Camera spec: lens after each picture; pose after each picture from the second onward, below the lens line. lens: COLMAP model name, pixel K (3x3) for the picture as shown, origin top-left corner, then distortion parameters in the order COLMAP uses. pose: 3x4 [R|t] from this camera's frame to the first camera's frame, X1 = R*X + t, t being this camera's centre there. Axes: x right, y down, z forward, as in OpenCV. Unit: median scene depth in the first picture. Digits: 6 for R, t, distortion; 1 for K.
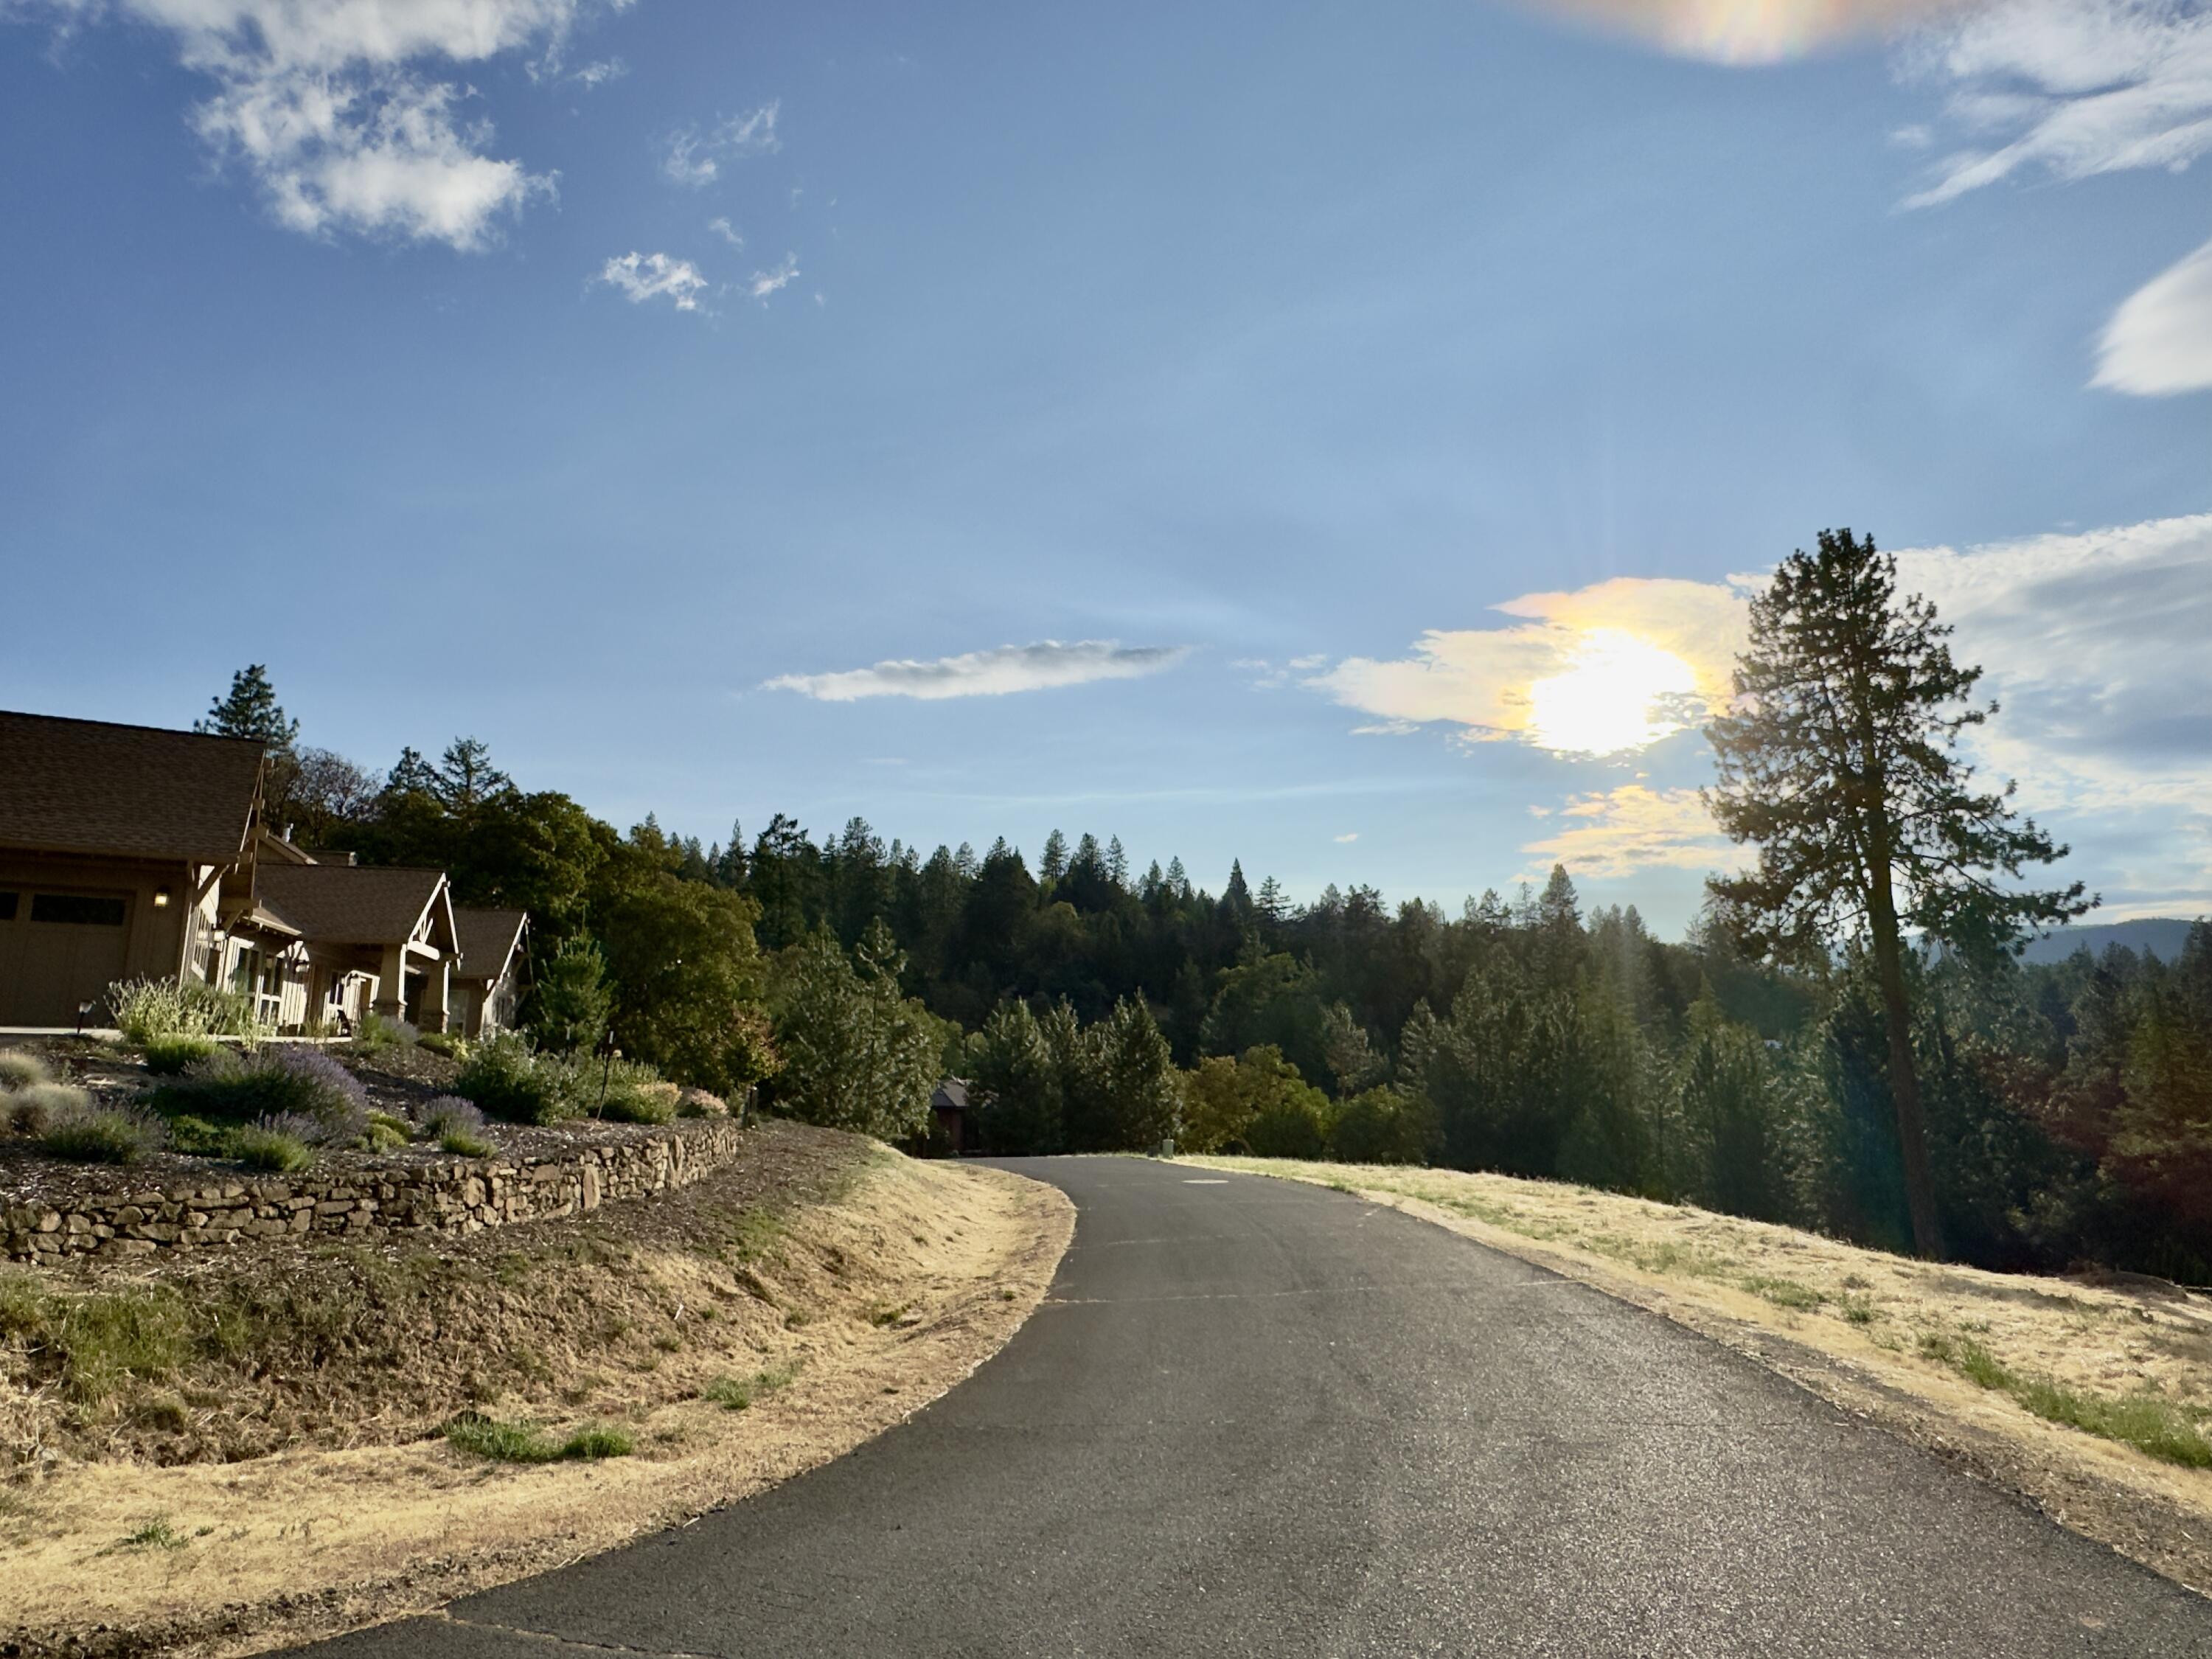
lens RADIAL K [[1312.0, 0, 1060.8], [0, 1312.0, 811.1], [0, 0, 1]] dist [-0.006929, 0.005302]
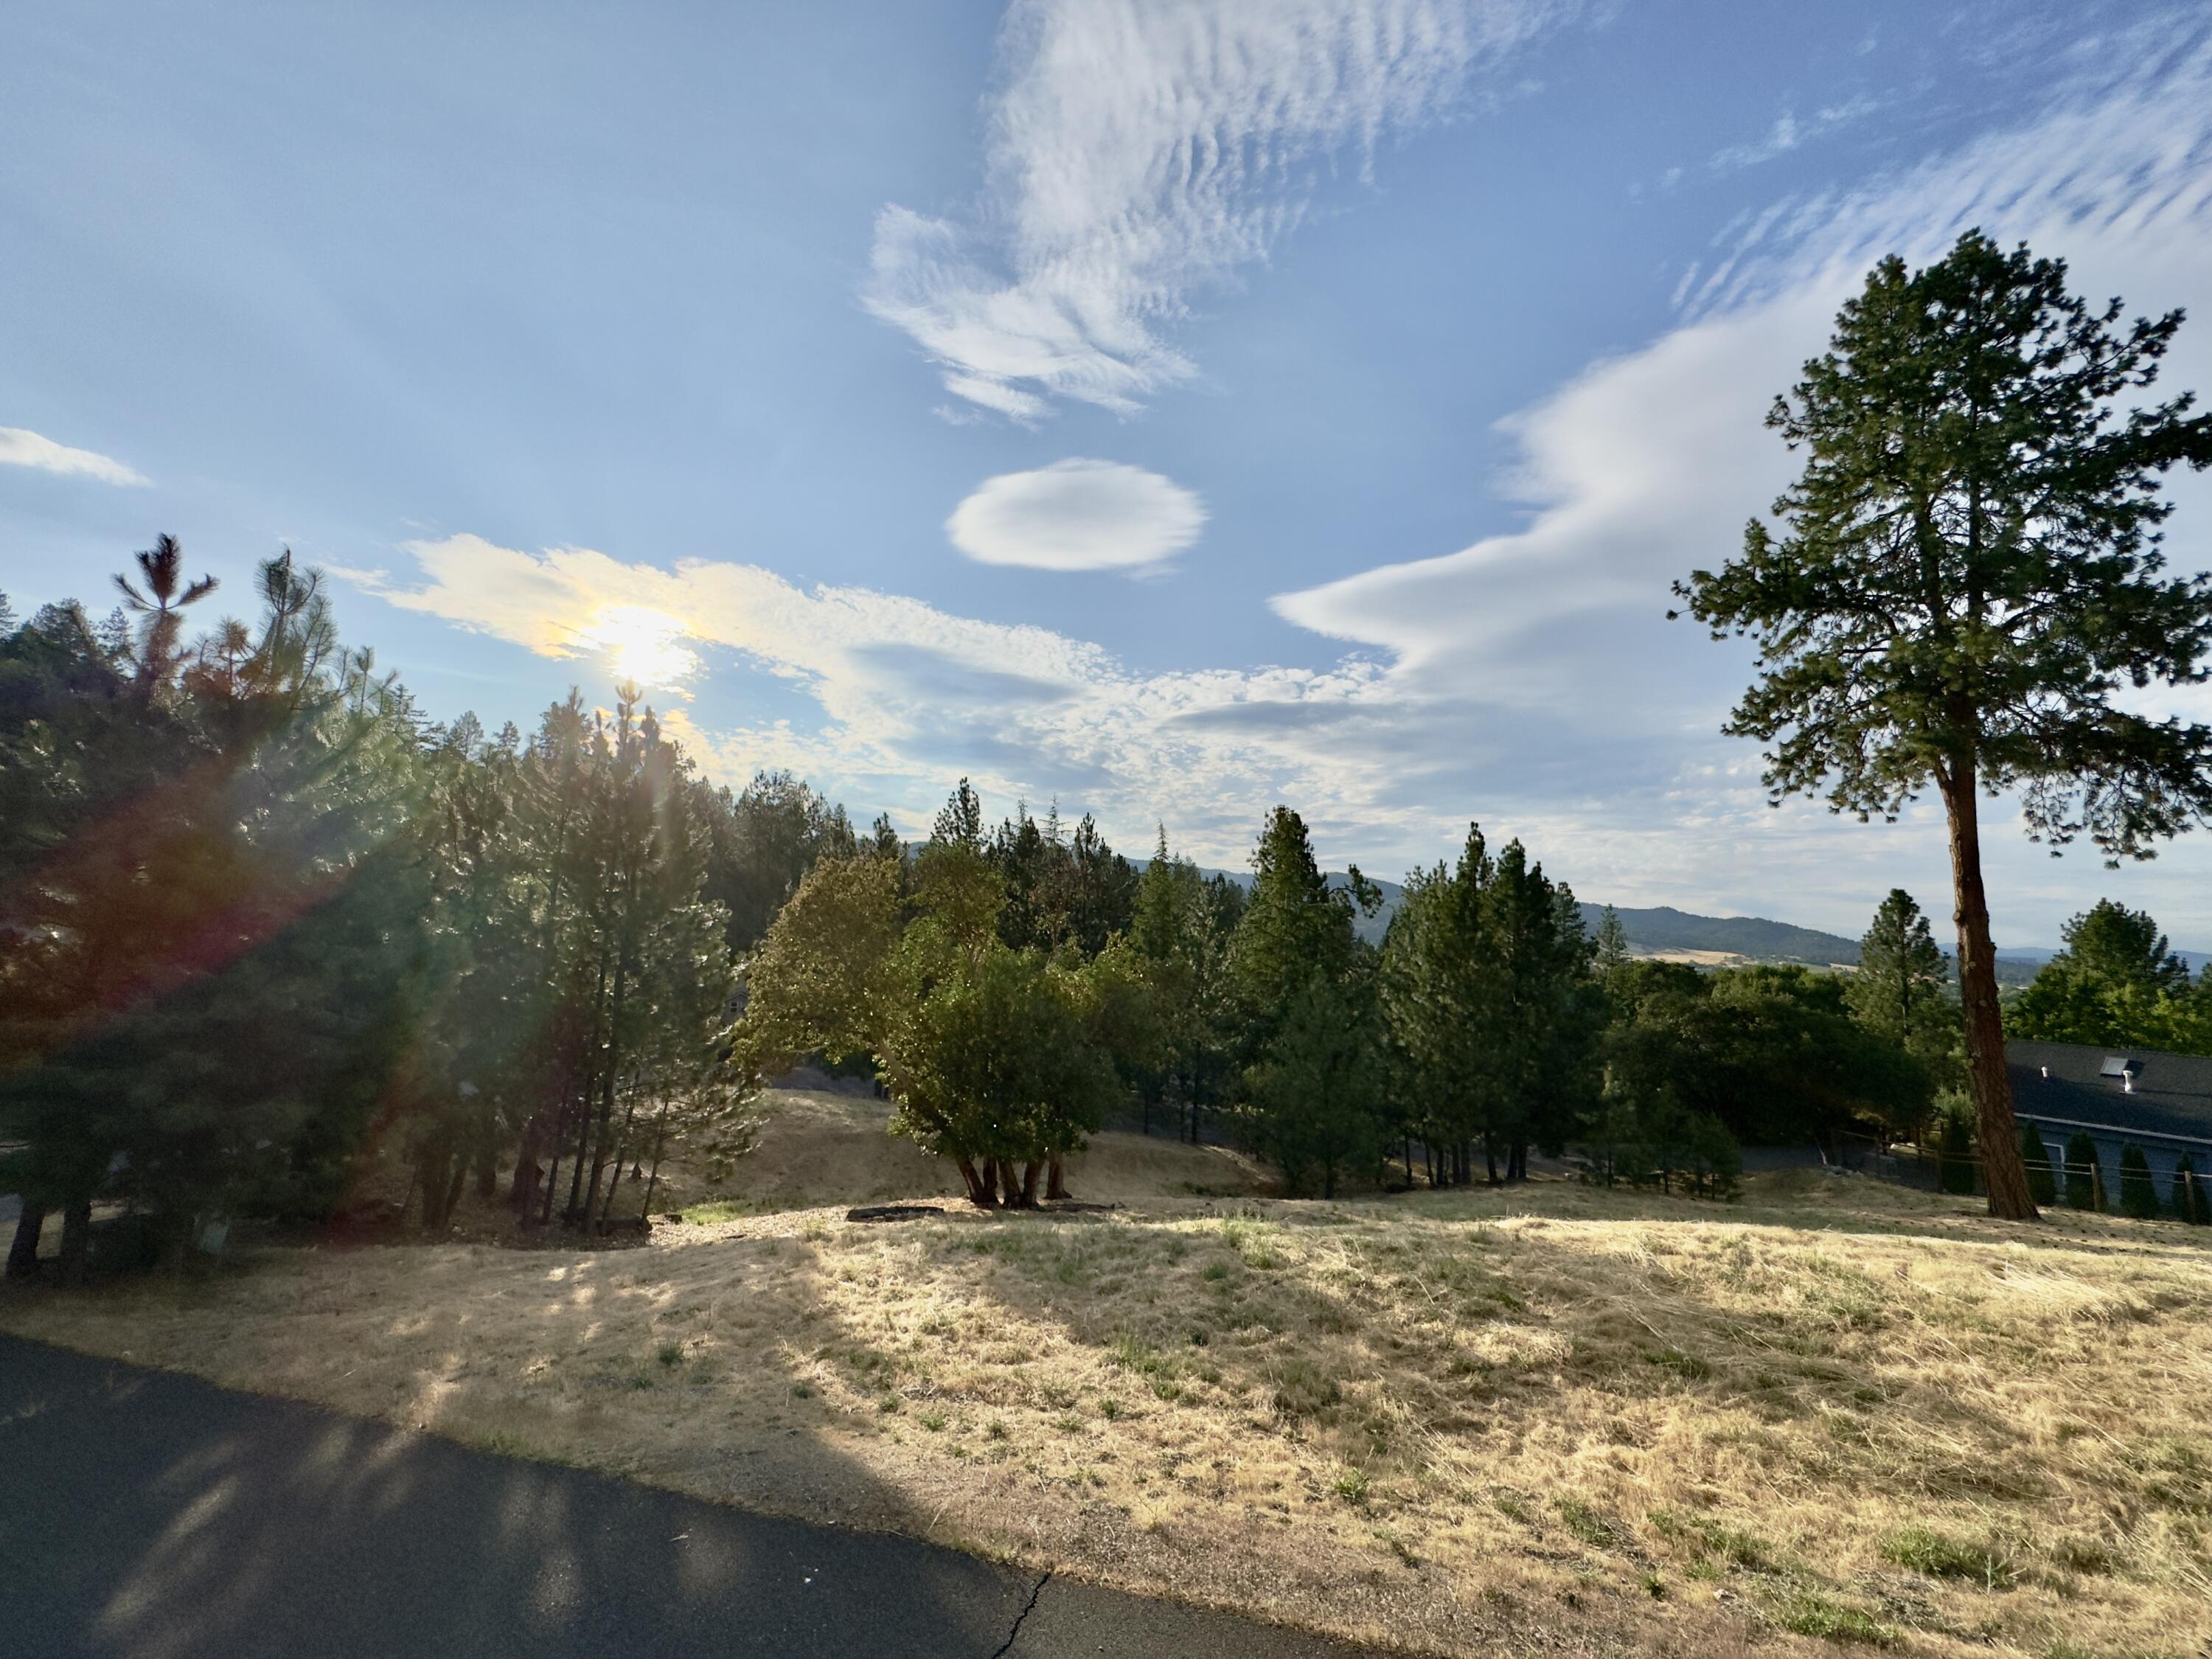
lens RADIAL K [[885.9, 0, 1106.5], [0, 885.9, 823.8], [0, 0, 1]] dist [-0.003747, 0.000773]
pose [[0.598904, 0.116844, 0.792251, -0.046022], [-0.188481, 0.982074, -0.002358, 0.127833], [-0.778325, -0.147912, 0.610191, 0.599288]]
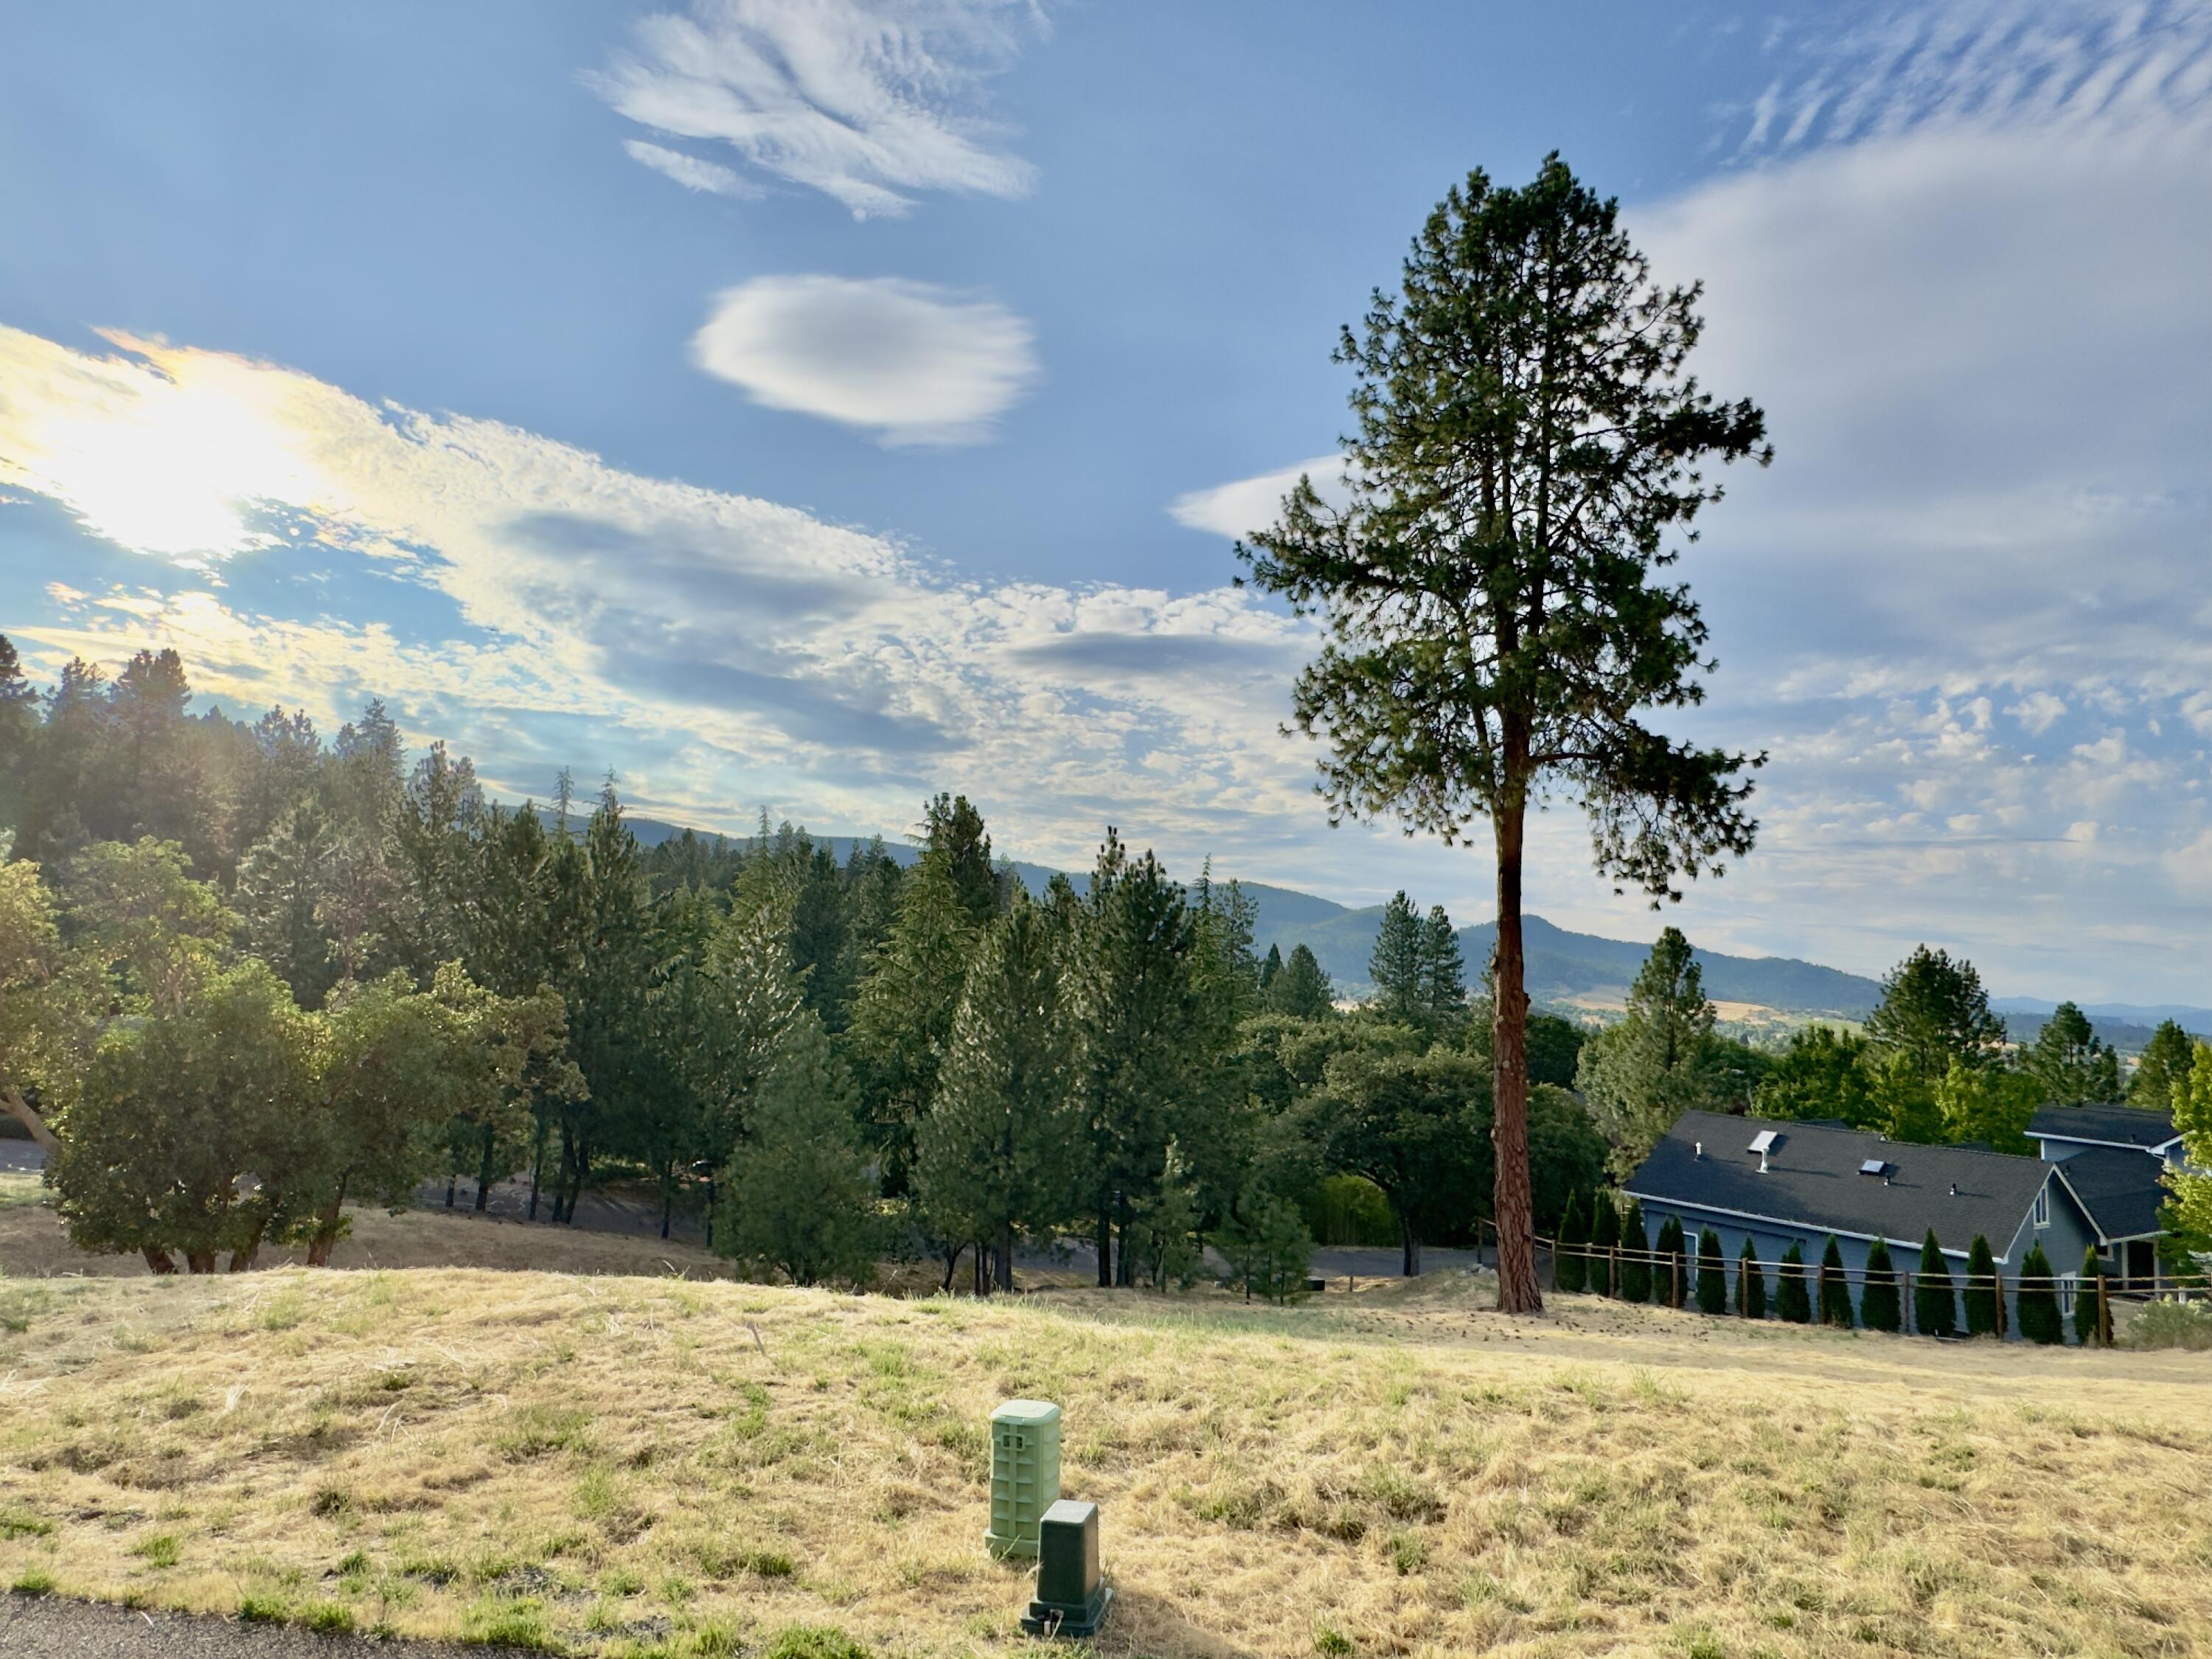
lens RADIAL K [[1312.0, 0, 1115.8], [0, 1312.0, 827.3], [0, 0, 1]] dist [-0.006929, 0.005302]
pose [[0.480436, 0.118598, 0.868974, -0.018507], [-0.219598, 0.975520, -0.011728, 0.095155], [-0.849092, -0.185190, 0.494719, 0.471211]]
